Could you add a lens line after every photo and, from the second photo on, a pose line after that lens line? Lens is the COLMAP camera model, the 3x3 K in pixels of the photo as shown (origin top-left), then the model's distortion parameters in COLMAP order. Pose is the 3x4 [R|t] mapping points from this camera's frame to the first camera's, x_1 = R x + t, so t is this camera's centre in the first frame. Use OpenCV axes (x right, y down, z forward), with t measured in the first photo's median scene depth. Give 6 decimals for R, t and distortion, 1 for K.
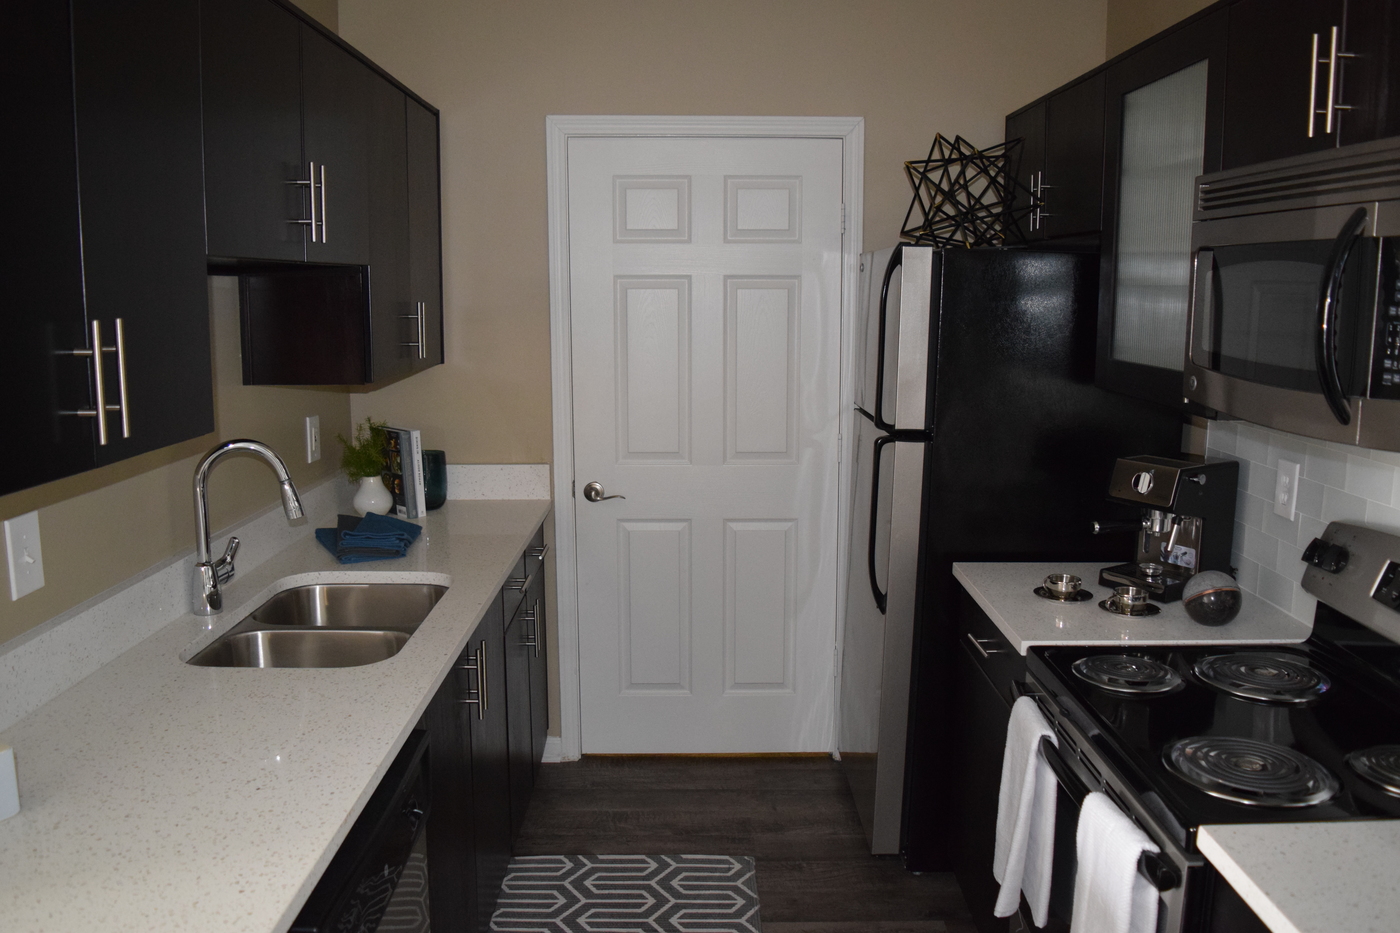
lens RADIAL K [[1092.1, 0, 700.0], [0, 1092.1, 466.5], [0, 0, 1]] dist [-0.085812, 0.002857]
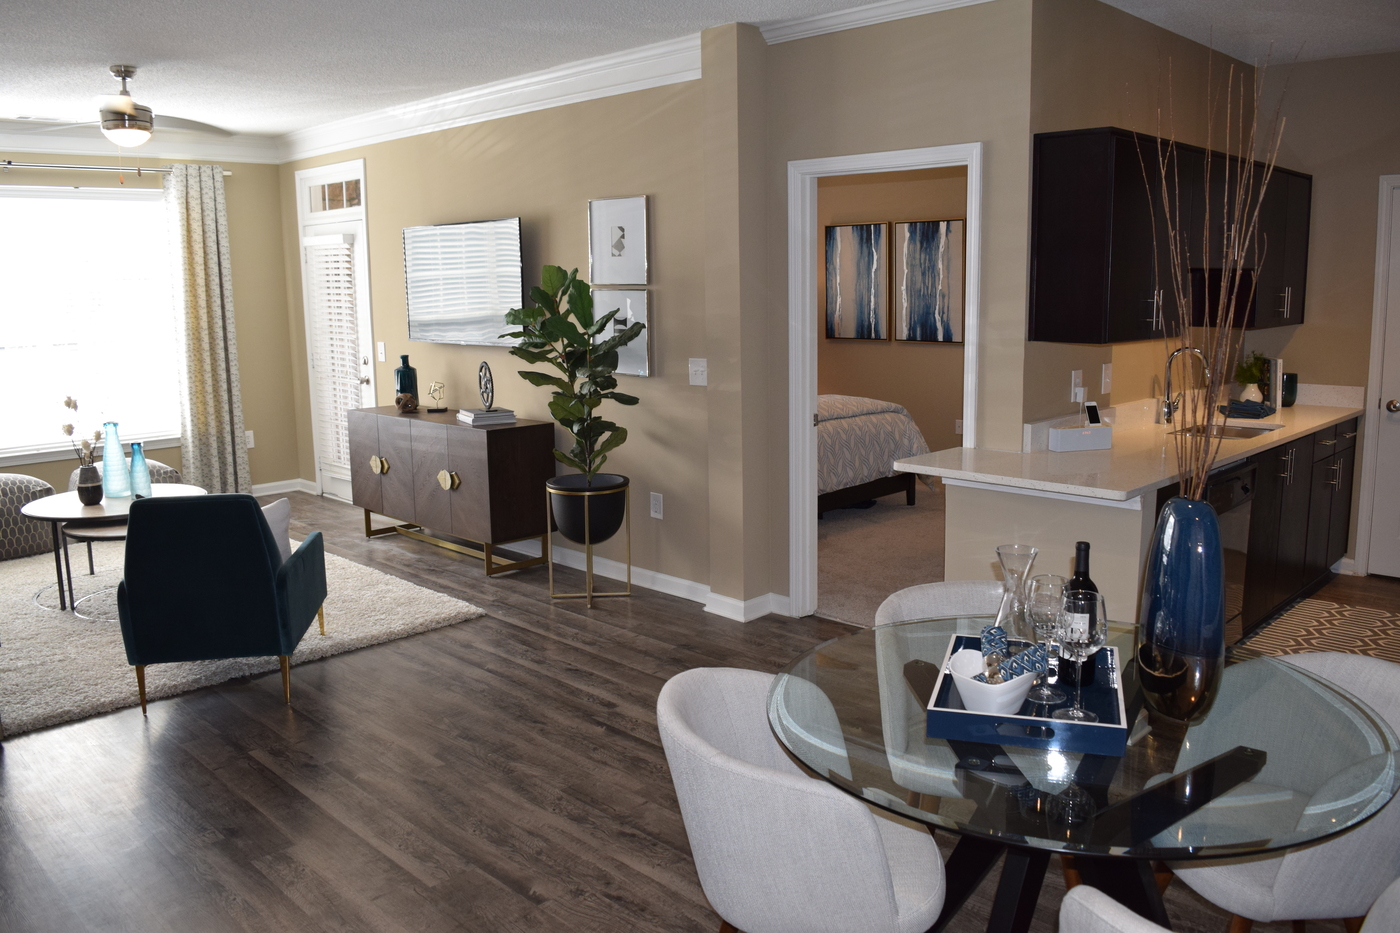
lens RADIAL K [[1092.1, 0, 700.0], [0, 1092.1, 466.5], [0, 0, 1]] dist [-0.085812, 0.002857]
pose [[0.700663, 0.105503, -0.705649, 0.314851], [-0.095609, 0.993971, 0.053677, 0.136534], [0.707057, 0.029857, 0.706526, -0.882306]]
